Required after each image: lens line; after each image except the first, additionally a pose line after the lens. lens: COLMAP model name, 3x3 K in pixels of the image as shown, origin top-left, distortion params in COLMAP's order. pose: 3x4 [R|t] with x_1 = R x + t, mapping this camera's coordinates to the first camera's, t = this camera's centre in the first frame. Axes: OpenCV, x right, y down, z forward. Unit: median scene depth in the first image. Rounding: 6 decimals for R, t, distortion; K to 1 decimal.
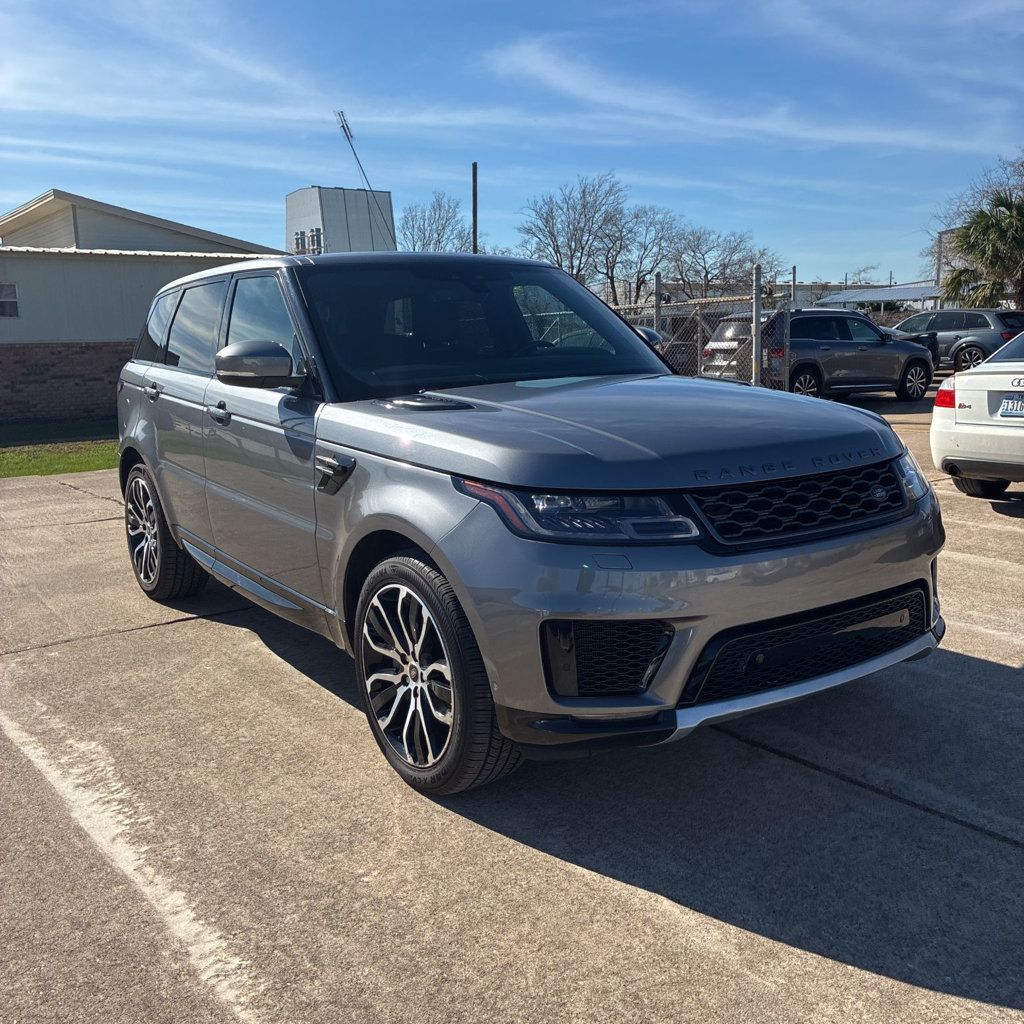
lens RADIAL K [[1042.1, 0, 507.0], [0, 1042.1, 495.8], [0, 0, 1]] dist [0.016618, -0.006814]
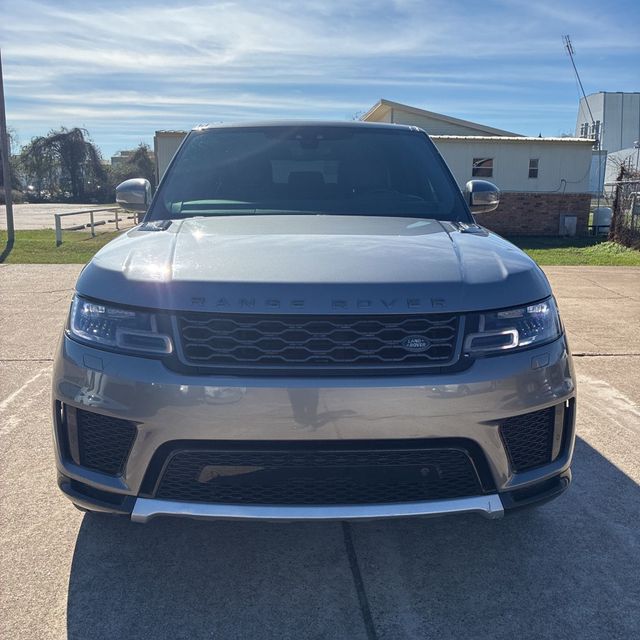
lens RADIAL K [[651.3, 0, 316.9], [0, 651.3, 309.9], [0, 0, 1]] dist [0.016618, -0.006814]
pose [[0.839929, 0.129106, -0.527116, 0.651525], [-0.114528, 0.991584, 0.060374, -0.065268], [0.530474, 0.009660, 0.847646, 0.463507]]
